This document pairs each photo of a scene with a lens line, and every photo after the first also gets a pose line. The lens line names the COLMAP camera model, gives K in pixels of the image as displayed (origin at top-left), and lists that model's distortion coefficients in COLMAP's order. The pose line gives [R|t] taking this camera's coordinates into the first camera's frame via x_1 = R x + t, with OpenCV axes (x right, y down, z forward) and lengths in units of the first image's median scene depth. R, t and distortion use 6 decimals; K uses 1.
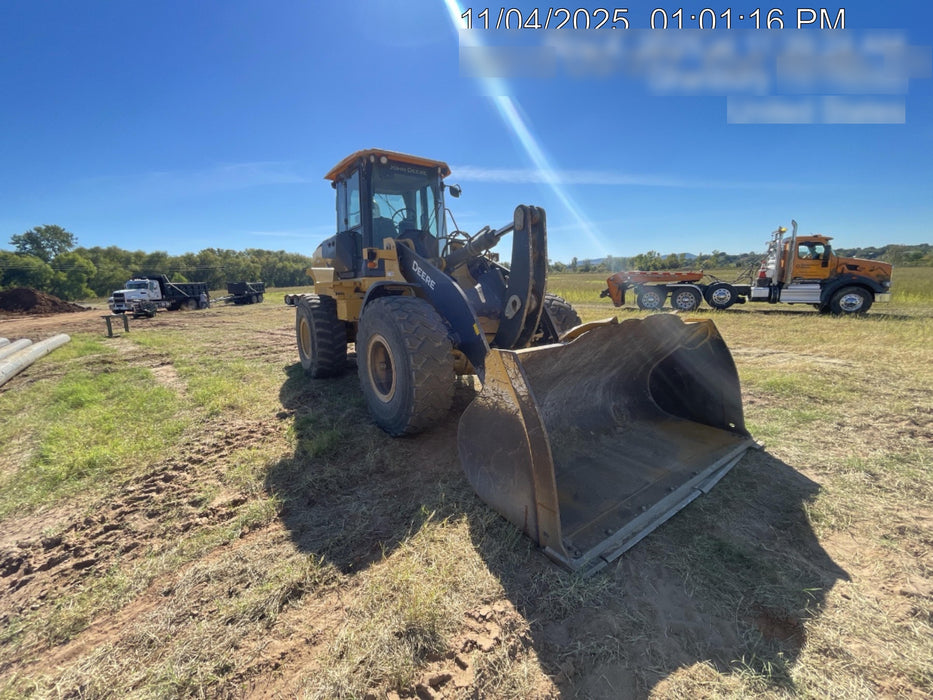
lens RADIAL K [[375.7, 0, 464.3], [0, 375.7, 352.6], [0, 0, 1]] dist [-0.000478, 0.000216]
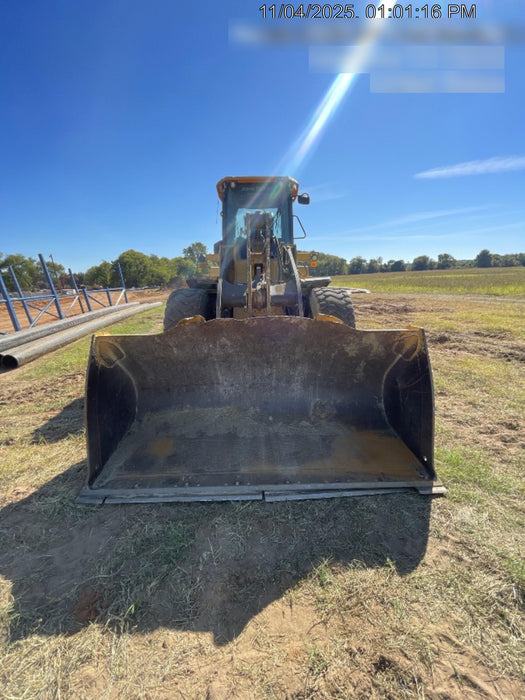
lens RADIAL K [[281.9, 0, 261.6], [0, 281.9, 349.5], [0, 0, 1]] dist [-0.000478, 0.000216]
pose [[0.824170, 0.151374, -0.545737, 0.889459], [-0.109884, 0.988047, 0.108113, -0.089650], [0.555580, -0.029136, 0.830953, 0.356401]]
